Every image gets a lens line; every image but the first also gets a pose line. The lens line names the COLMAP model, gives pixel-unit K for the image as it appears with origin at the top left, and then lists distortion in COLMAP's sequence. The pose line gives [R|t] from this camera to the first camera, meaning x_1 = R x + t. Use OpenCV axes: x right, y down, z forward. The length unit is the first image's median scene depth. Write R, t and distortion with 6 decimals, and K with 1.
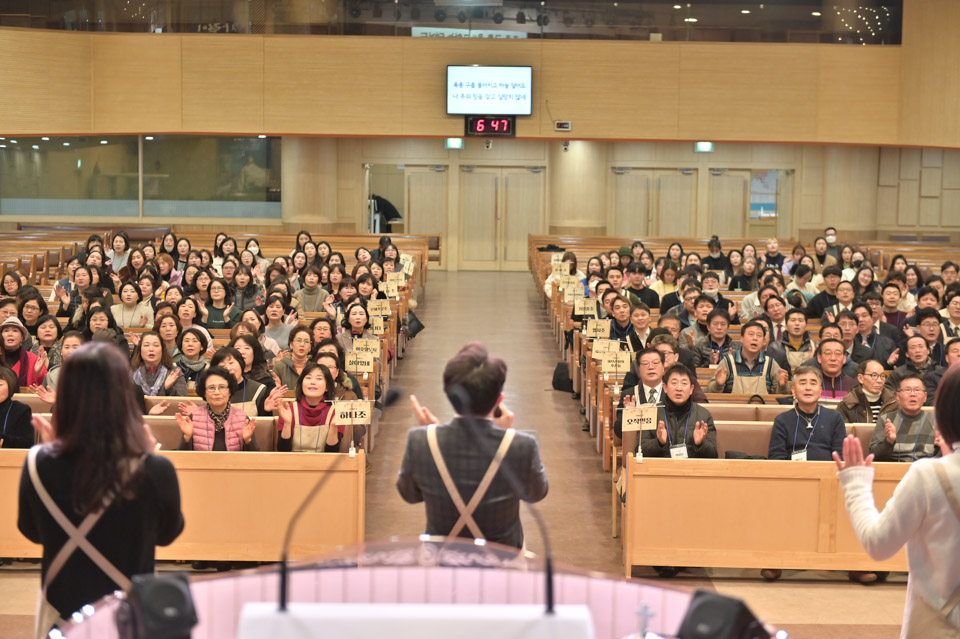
lens RADIAL K [[1669.1, 0, 479.9], [0, 1669.1, 315.0], [0, 0, 1]] dist [0.007139, 0.062510]
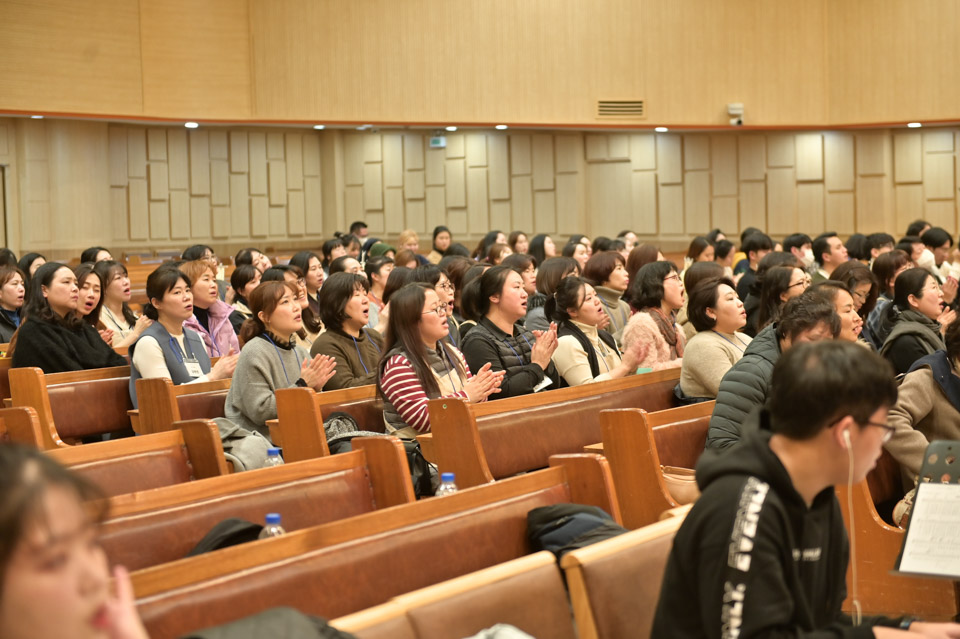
lens RADIAL K [[1858.1, 0, 480.0], [0, 1858.1, 319.5], [0, 0, 1]] dist [0.040043, 0.110811]
pose [[0.565190, -0.074828, 0.821560, -0.368048], [0.111187, 0.993701, 0.014016, -0.014333], [-0.817433, 0.083425, 0.569950, 0.446479]]
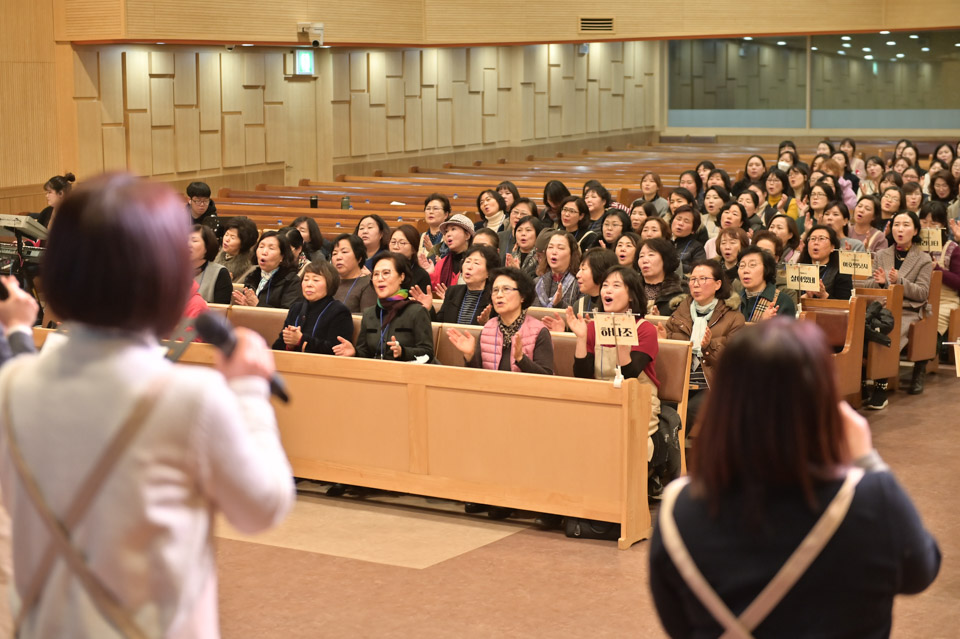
lens RADIAL K [[1836.9, 0, 480.0], [0, 1836.9, 319.5], [0, 0, 1]] dist [-0.014208, -0.118901]
pose [[0.835341, 0.049781, -0.547474, 0.123682], [-0.032192, 0.998612, 0.041683, 0.007640], [0.548789, -0.017195, 0.835784, 0.096736]]
